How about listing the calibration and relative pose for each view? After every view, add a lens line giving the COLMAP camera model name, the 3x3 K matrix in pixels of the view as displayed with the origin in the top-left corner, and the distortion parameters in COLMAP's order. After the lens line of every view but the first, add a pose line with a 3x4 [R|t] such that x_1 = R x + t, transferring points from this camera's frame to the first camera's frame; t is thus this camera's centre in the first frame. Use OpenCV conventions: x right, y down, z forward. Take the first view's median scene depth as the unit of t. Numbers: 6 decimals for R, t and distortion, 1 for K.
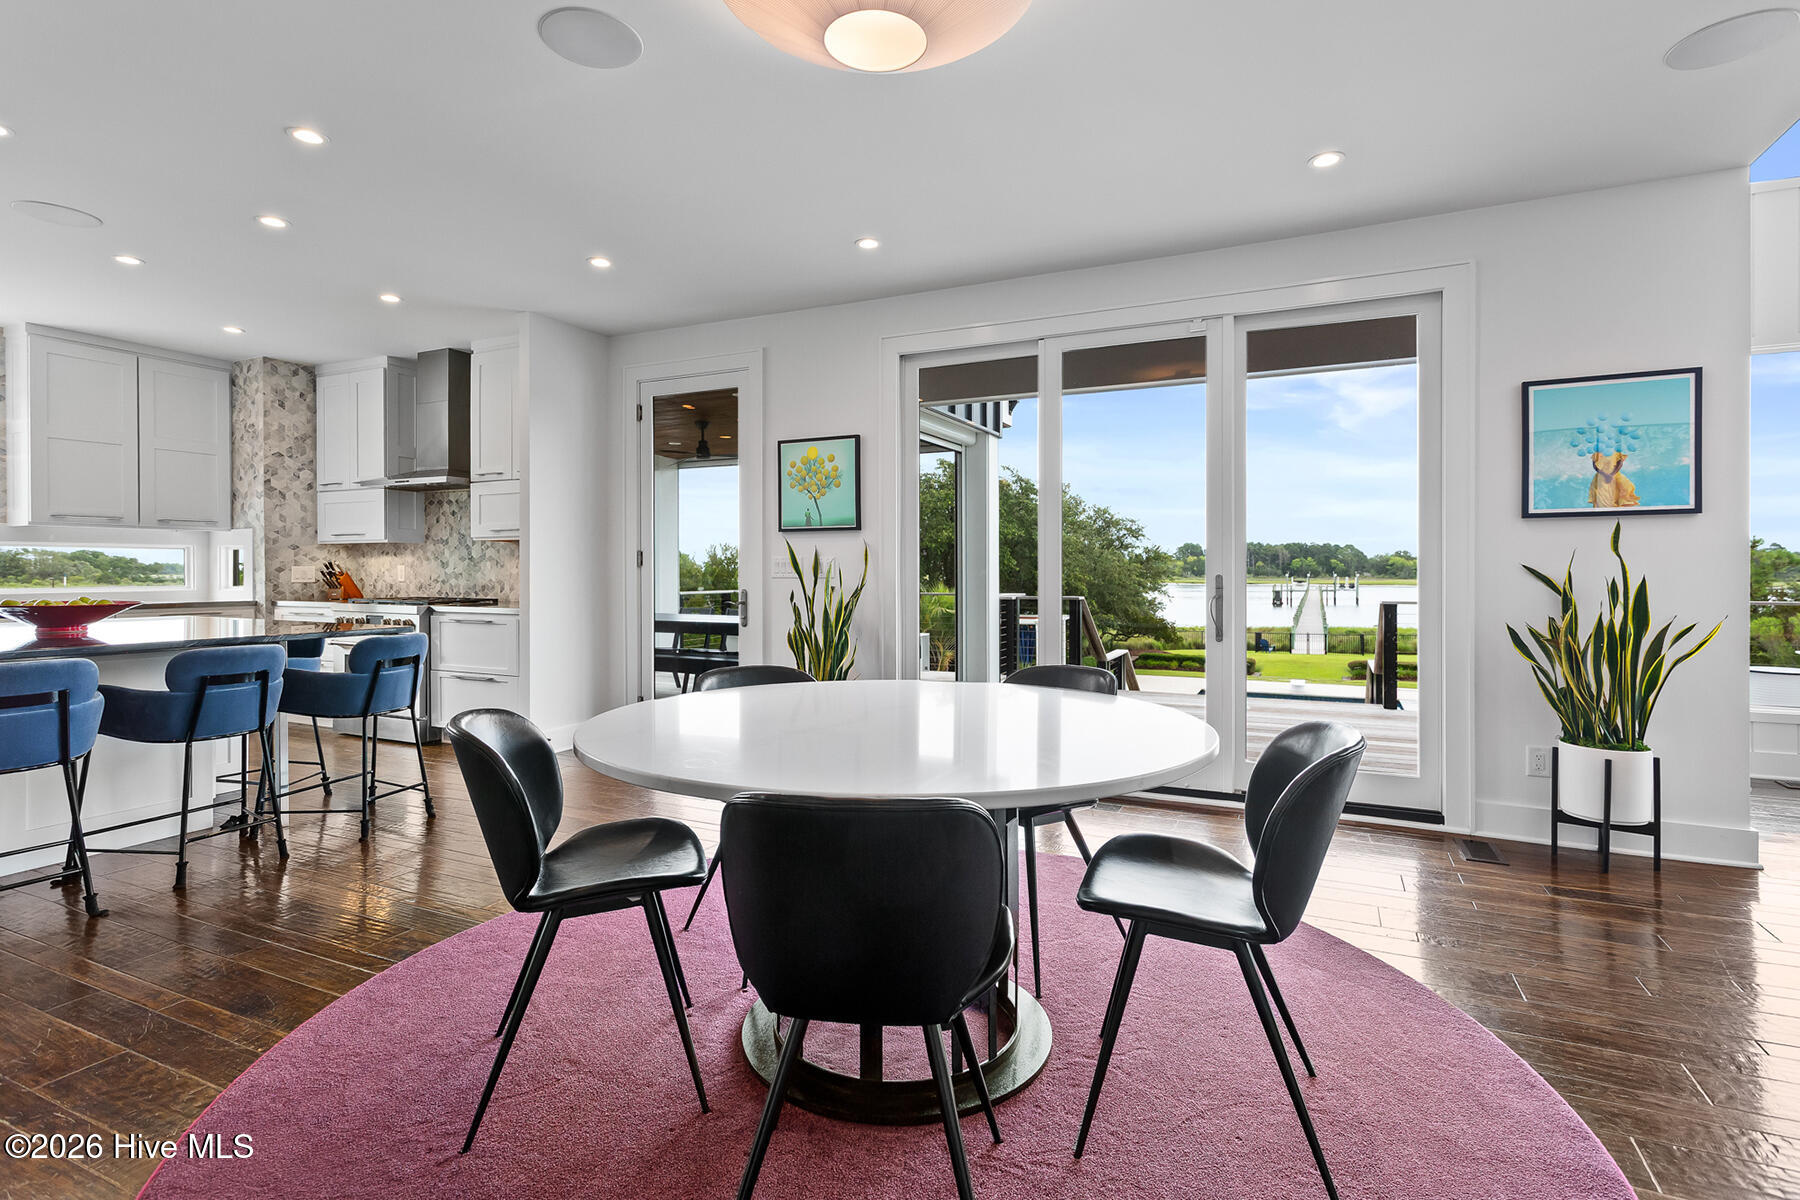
lens RADIAL K [[881.9, 0, 903.4], [0, 881.9, 573.8], [0, 0, 1]] dist [0.000431, -0.000108]
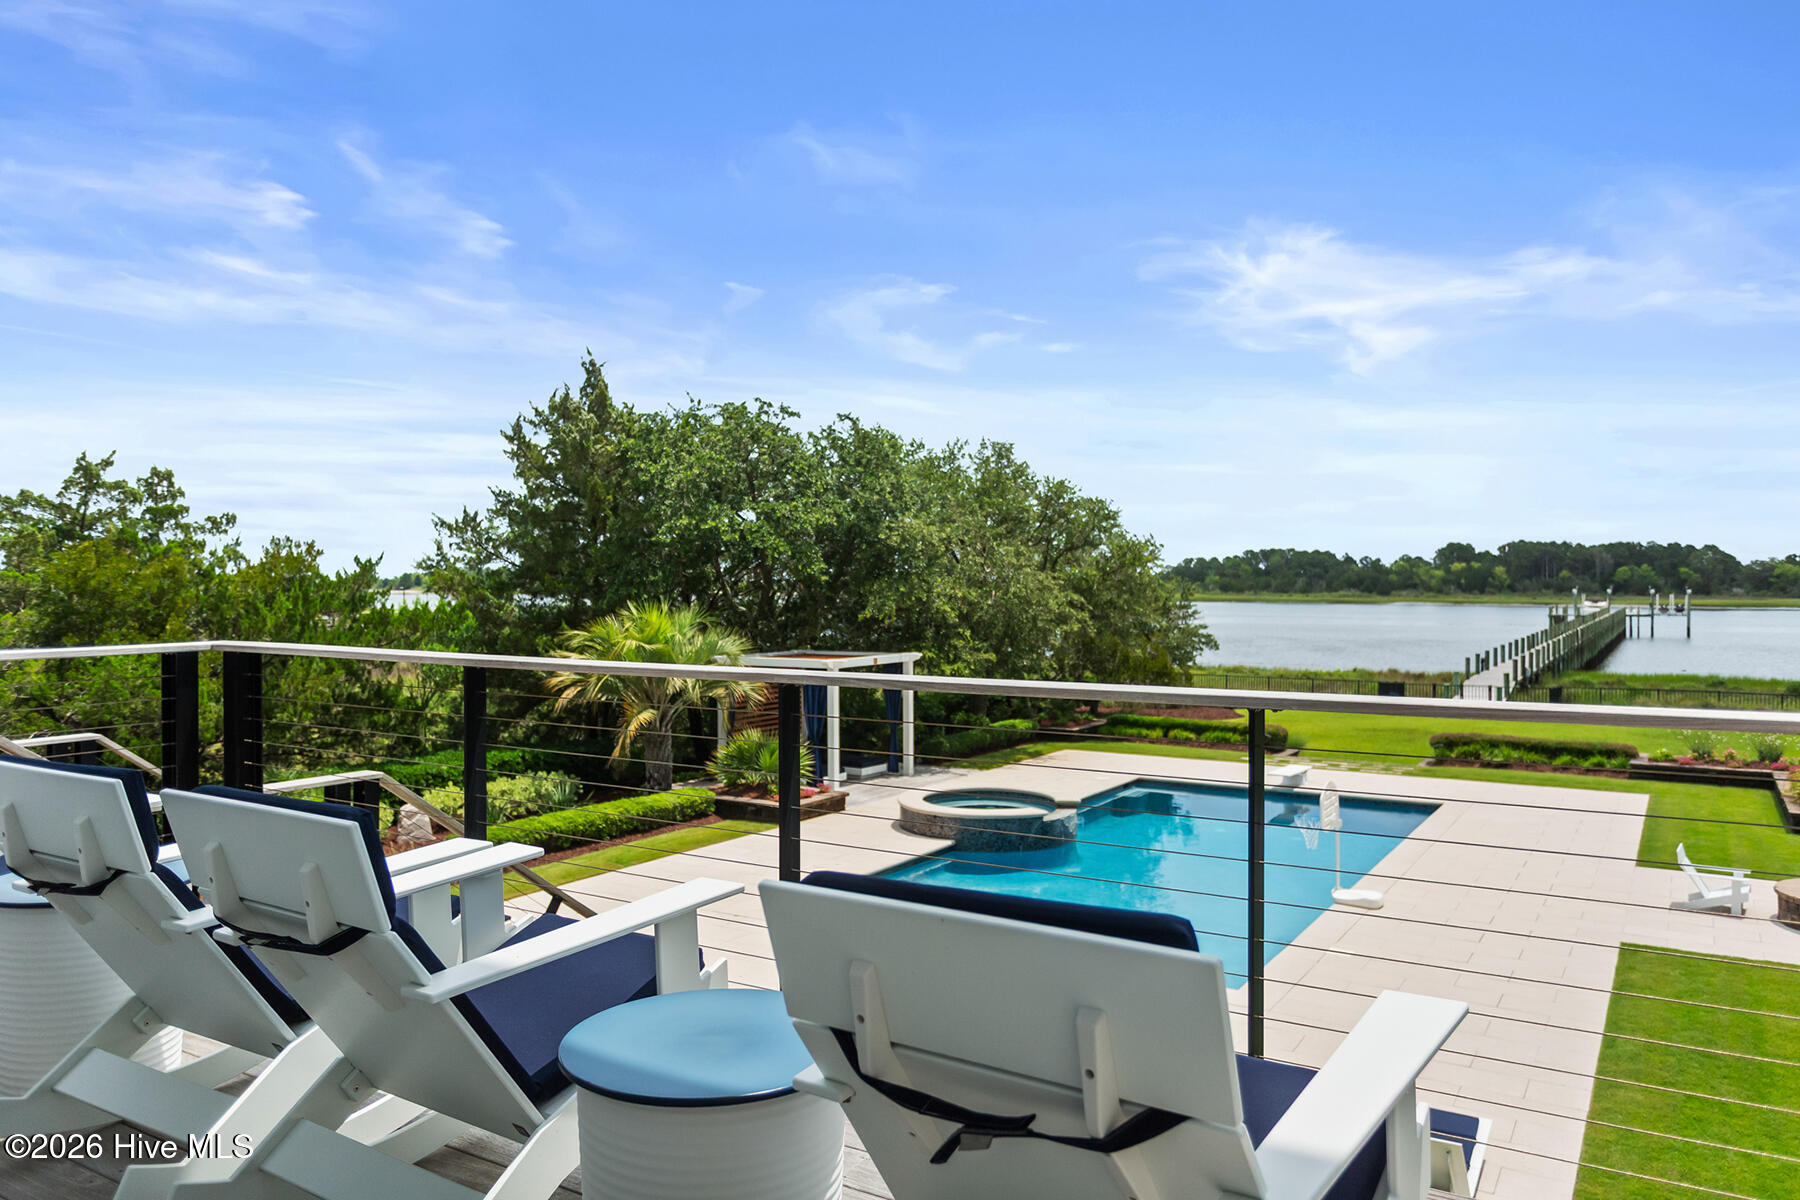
lens RADIAL K [[1280.0, 0, 903.1], [0, 1280.0, 592.0], [0, 0, 1]] dist [-0.008296, -0.001131]
pose [[0.993982, 0.003610, -0.109483, 1.243562], [-0.003235, 0.999988, 0.003599, 0.000342], [0.109494, -0.003223, 0.993982, 0.514336]]
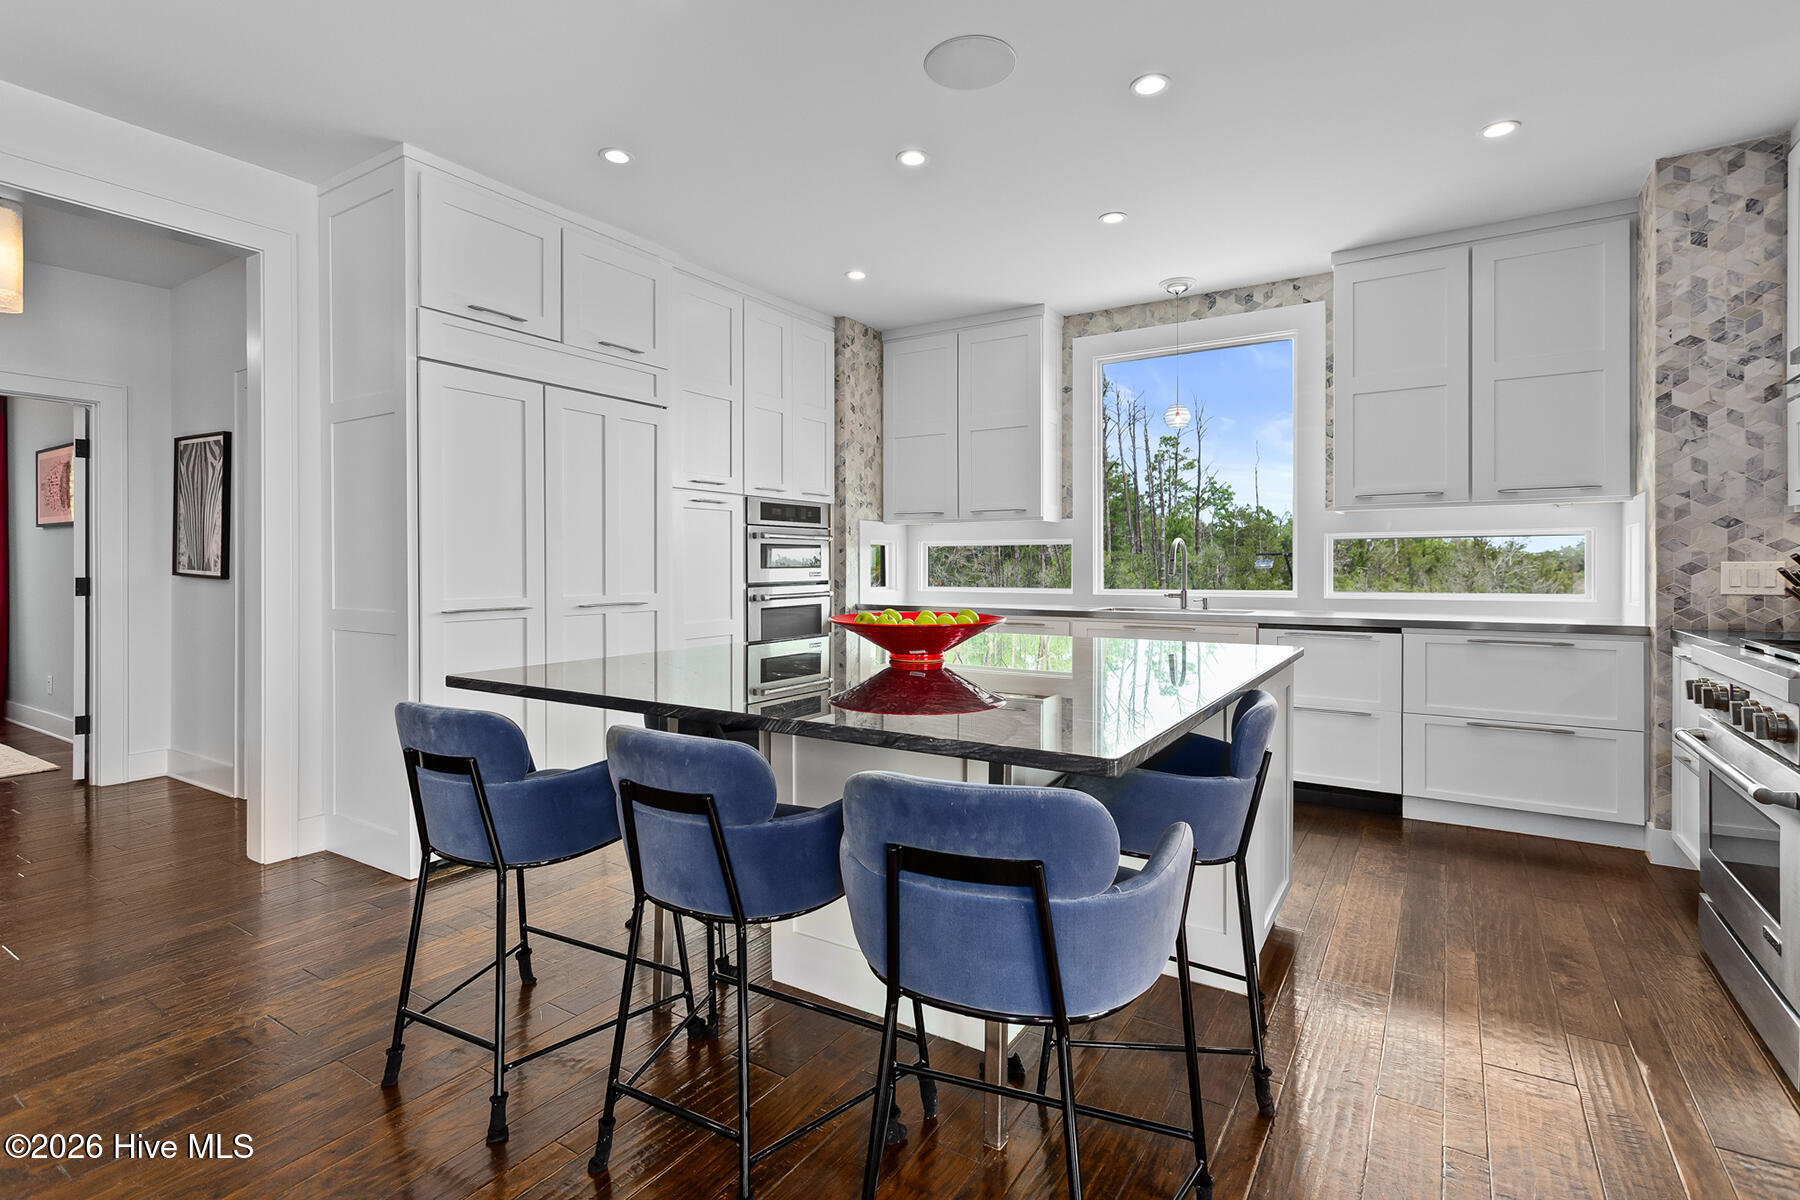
lens RADIAL K [[881.9, 0, 903.4], [0, 881.9, 573.8], [0, 0, 1]] dist [0.000431, -0.000108]
pose [[-0.138133, 0.003209, -0.990409, -0.142421], [-0.004433, 0.999983, 0.003858, -0.001537], [0.990404, 0.004923, -0.138116, 0.612819]]
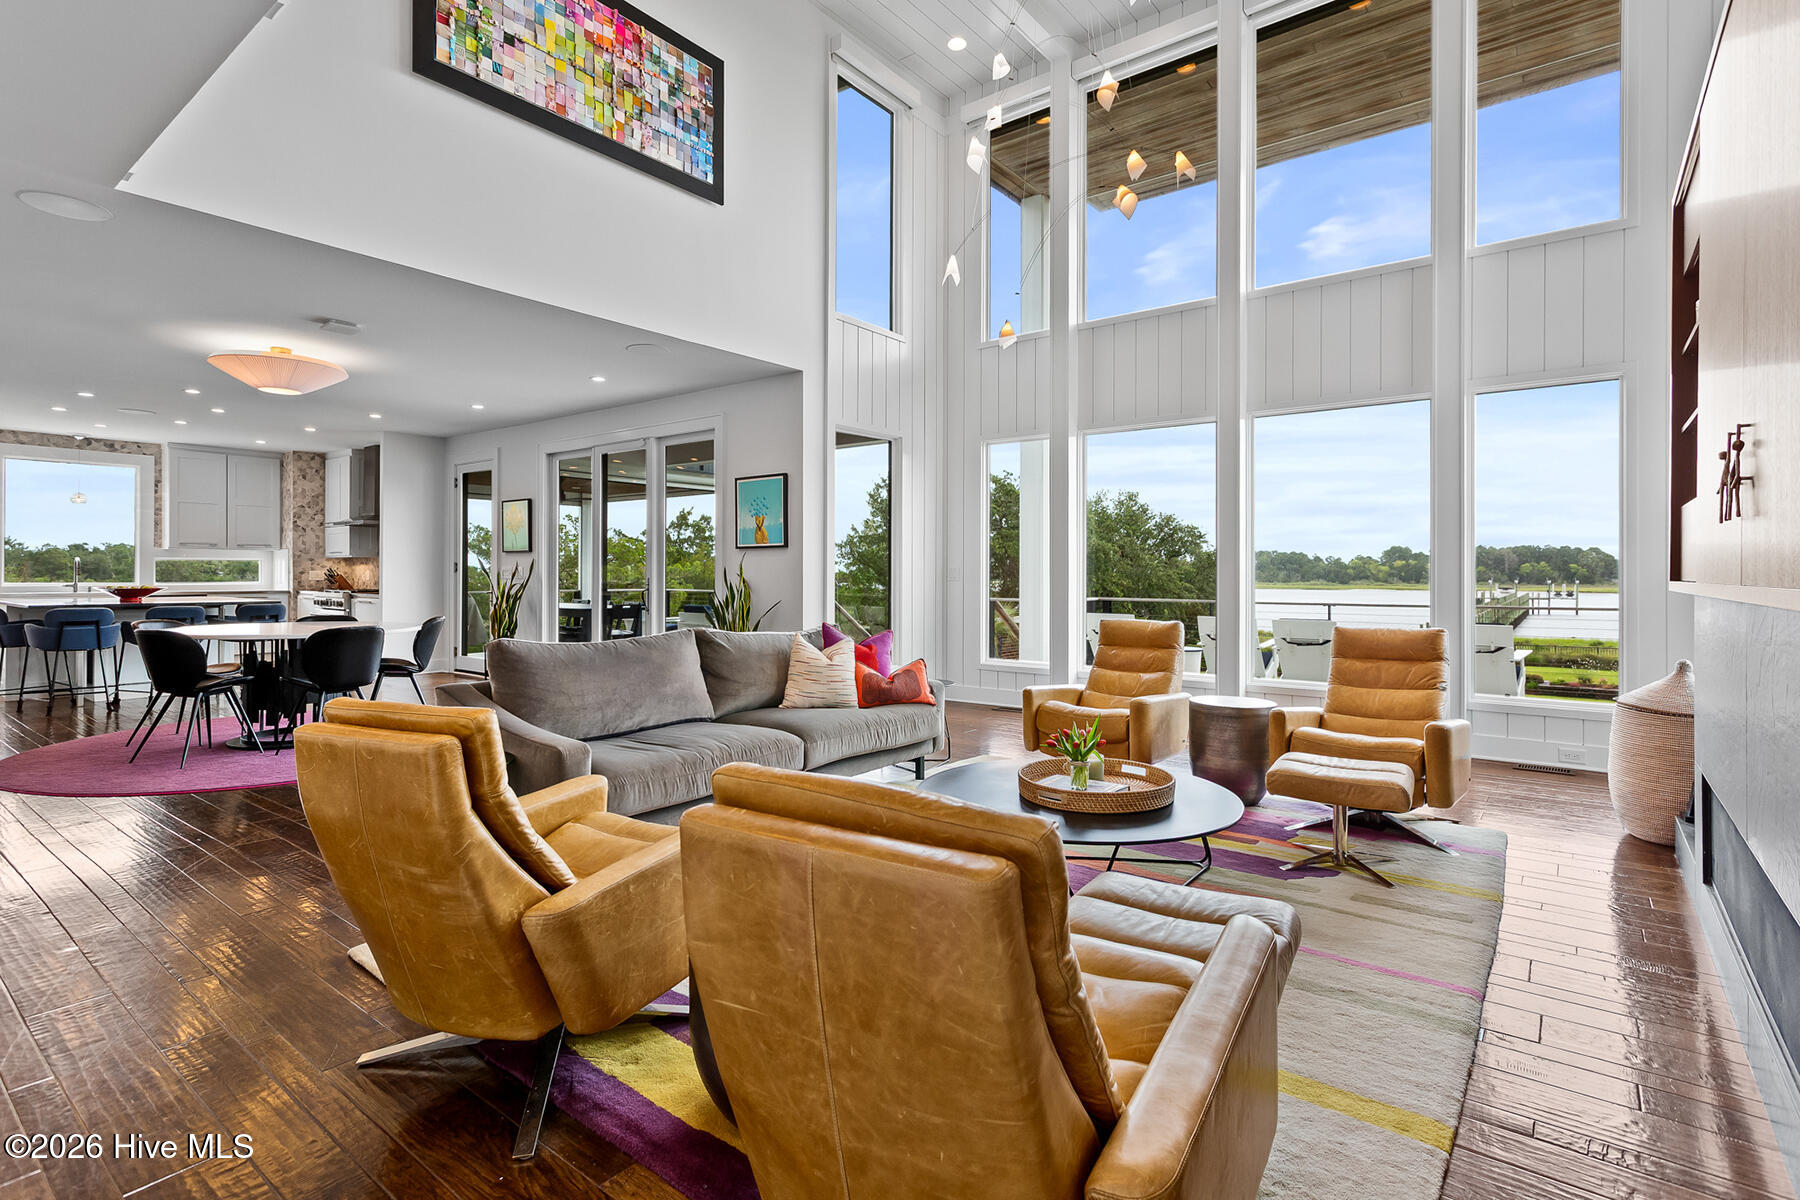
lens RADIAL K [[881.9, 0, 903.4], [0, 881.9, 573.8], [0, 0, 1]] dist [0.000431, -0.000108]
pose [[0.978031, 0.004281, -0.208418, 0.796828], [-0.005162, 0.999980, -0.003682, -0.002266], [0.208398, 0.004677, 0.978033, -0.441675]]
